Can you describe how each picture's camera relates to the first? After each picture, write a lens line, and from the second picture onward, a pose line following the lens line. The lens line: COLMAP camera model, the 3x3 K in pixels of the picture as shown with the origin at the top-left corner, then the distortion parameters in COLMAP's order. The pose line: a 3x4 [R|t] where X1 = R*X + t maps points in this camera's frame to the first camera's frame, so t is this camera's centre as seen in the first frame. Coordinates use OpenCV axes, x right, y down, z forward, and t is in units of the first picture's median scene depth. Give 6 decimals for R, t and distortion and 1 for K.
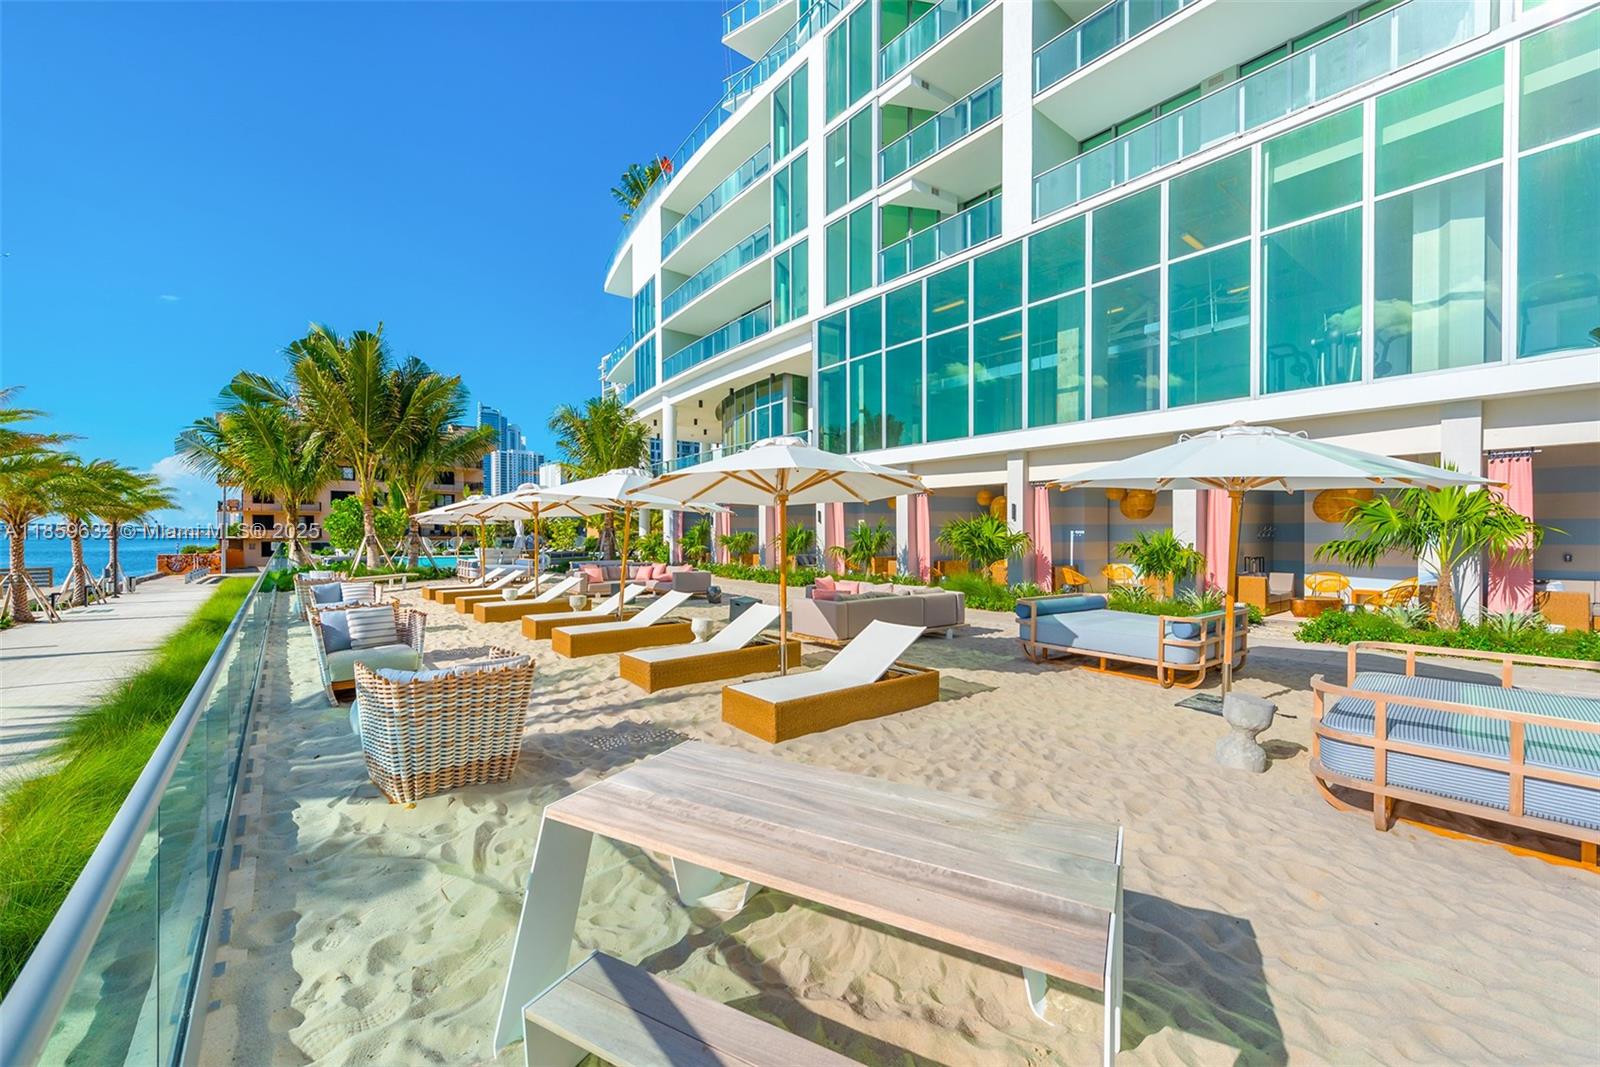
lens RADIAL K [[656.2, 0, 770.3], [0, 656.2, 553.5], [0, 0, 1]] dist [-0.000112, 0.000023]
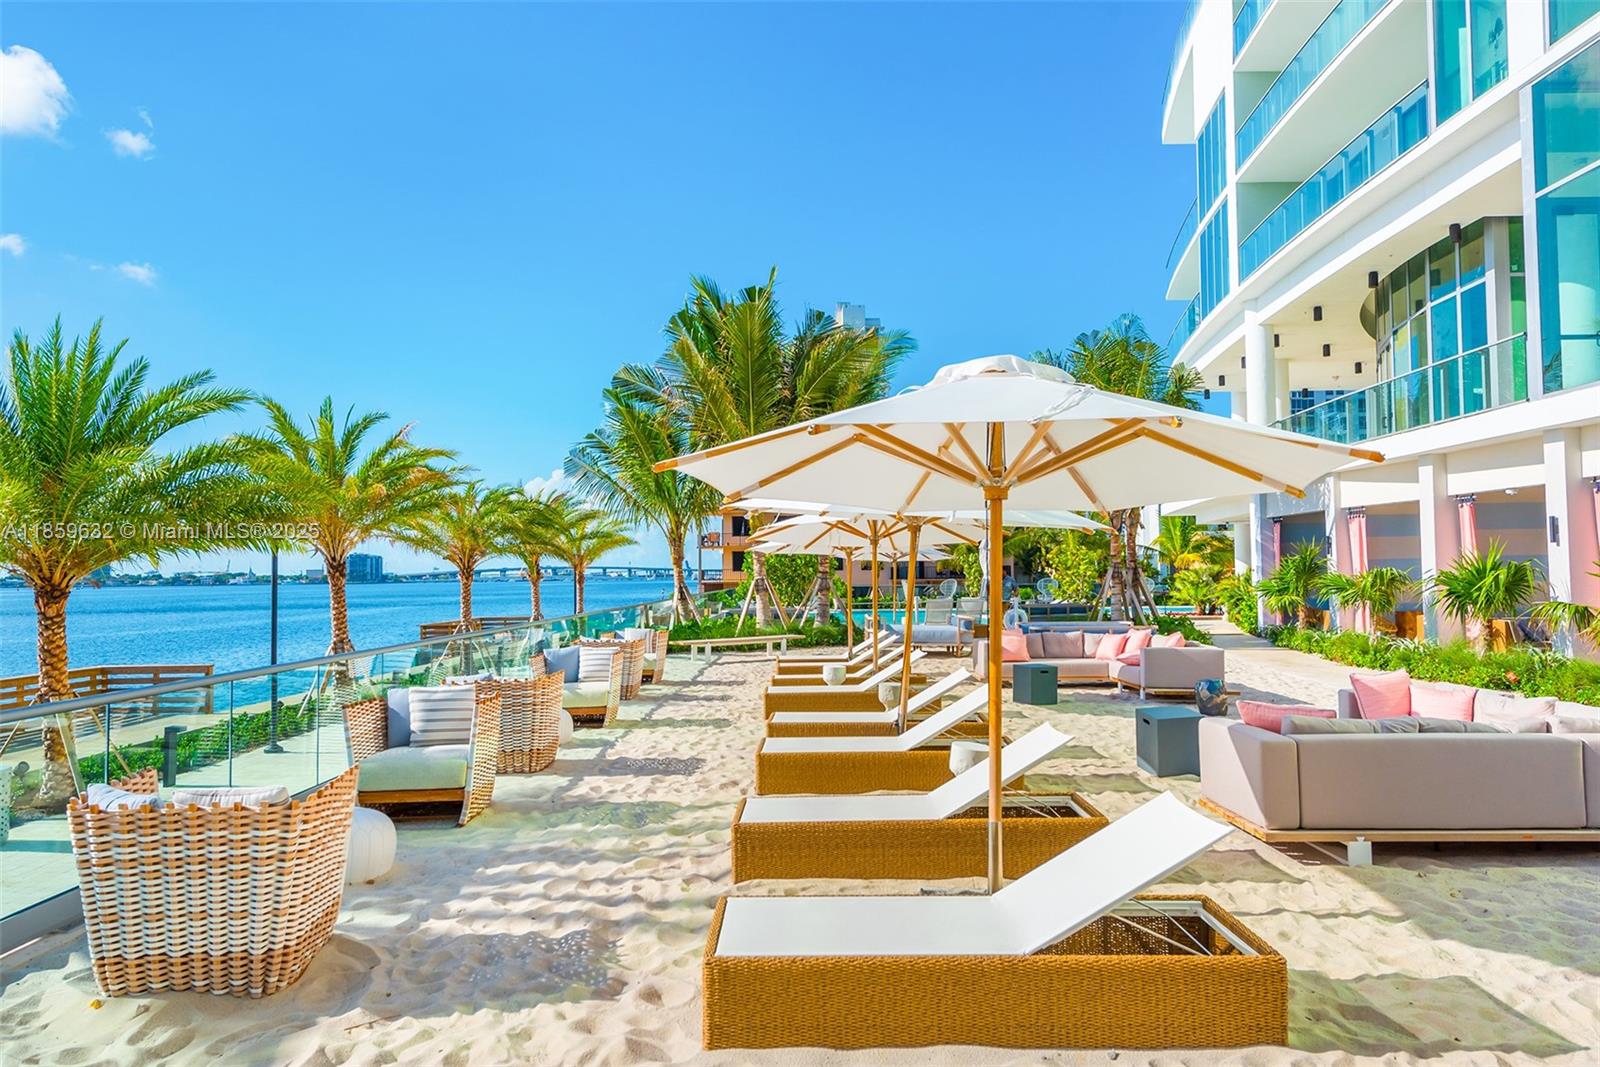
lens RADIAL K [[1105.6, 0, 795.9], [0, 1105.6, 536.7], [0, 0, 1]] dist [0.027161, -0.005863]
pose [[0.775539, -0.028419, -0.630660, 0.170756], [-0.011247, 0.998206, -0.058813, -0.003853], [0.631199, 0.052705, 0.773828, 0.139082]]
